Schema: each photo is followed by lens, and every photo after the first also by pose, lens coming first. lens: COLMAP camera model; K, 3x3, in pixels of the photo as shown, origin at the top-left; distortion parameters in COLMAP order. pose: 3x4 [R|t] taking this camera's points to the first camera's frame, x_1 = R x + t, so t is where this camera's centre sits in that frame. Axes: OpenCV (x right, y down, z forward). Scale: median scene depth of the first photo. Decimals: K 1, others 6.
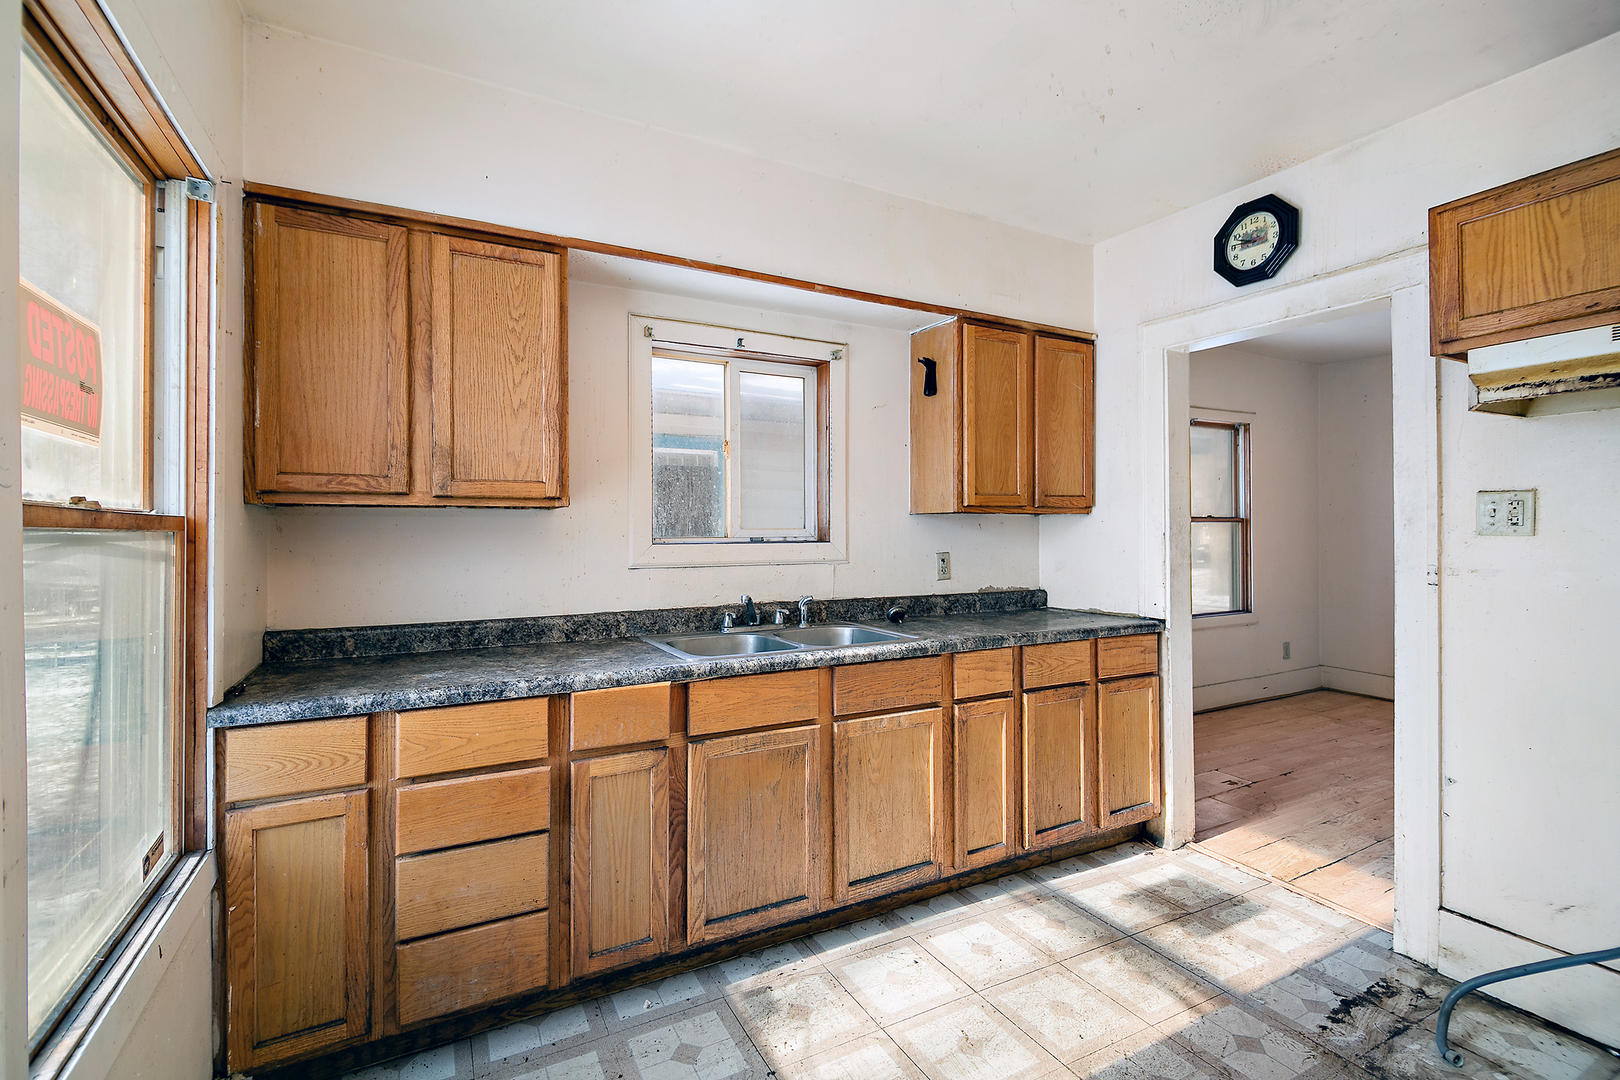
lens RADIAL K [[717.1, 0, 805.3], [0, 717.1, 529.9], [0, 0, 1]] dist [-0.000135, -0.000008]
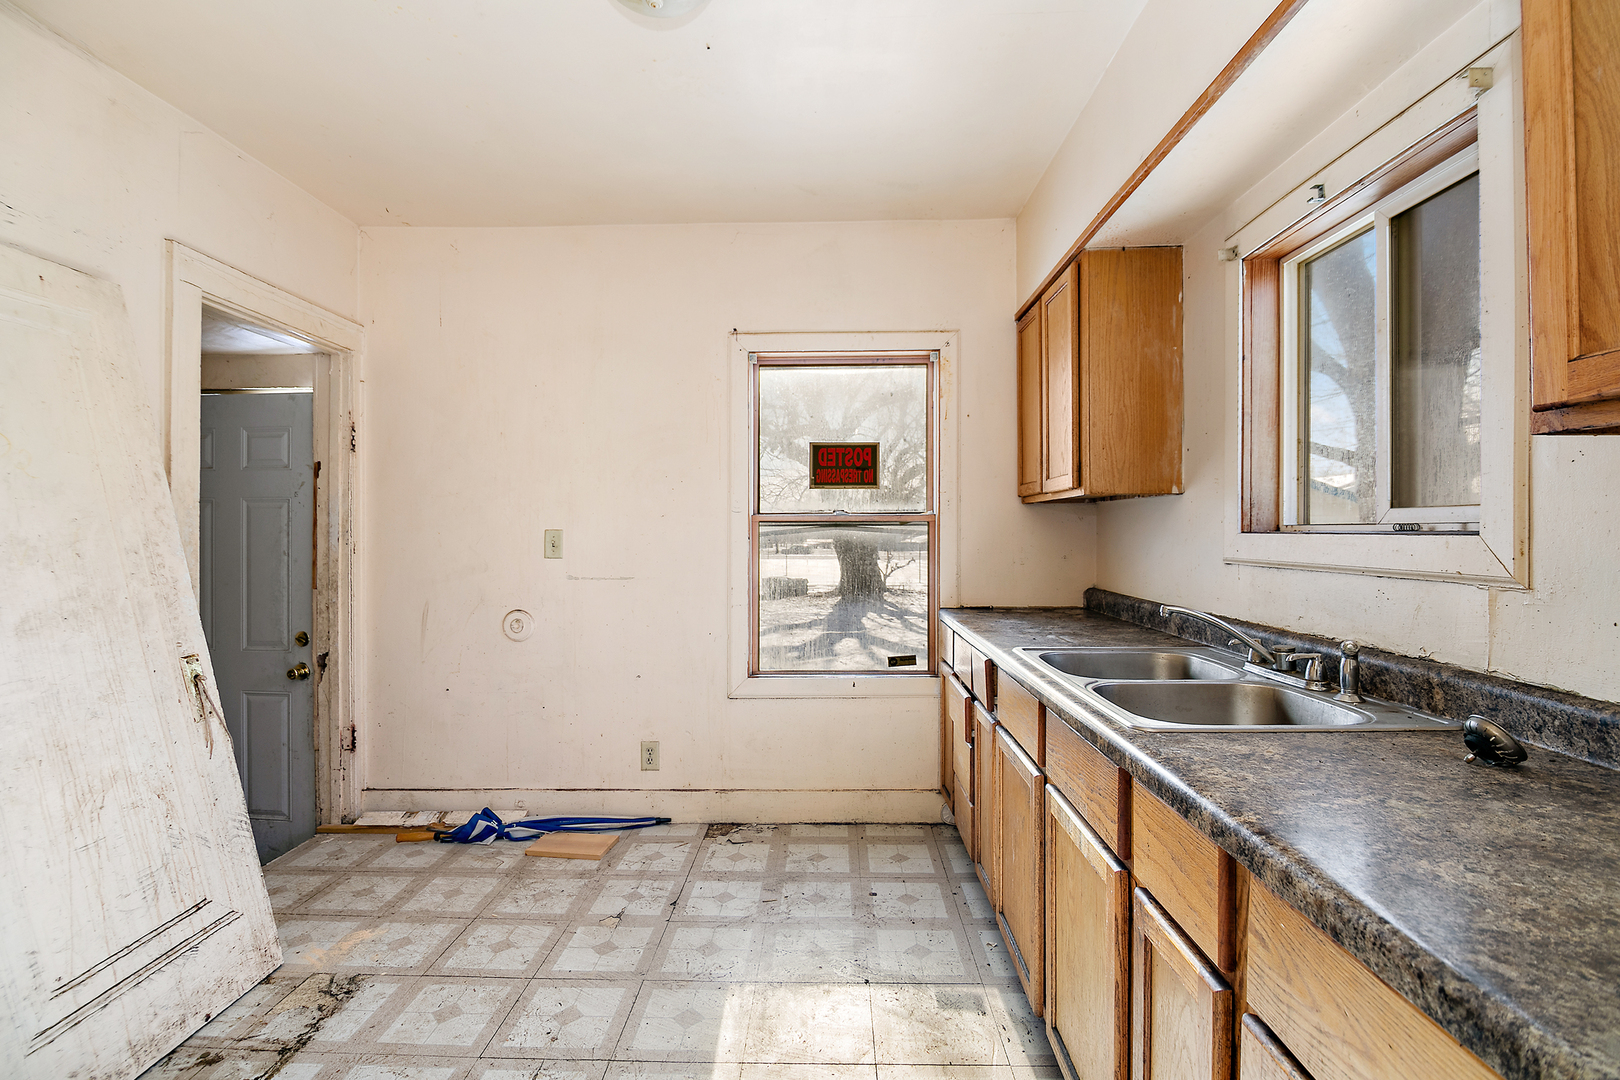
lens RADIAL K [[717.1, 0, 805.3], [0, 717.1, 529.9], [0, 0, 1]] dist [-0.000135, -0.000008]
pose [[-0.497910, 0.003012, -0.867223, 0.624482], [0.008915, 0.999959, -0.001645, 0.012702], [0.867183, -0.008551, -0.497917, 0.919869]]
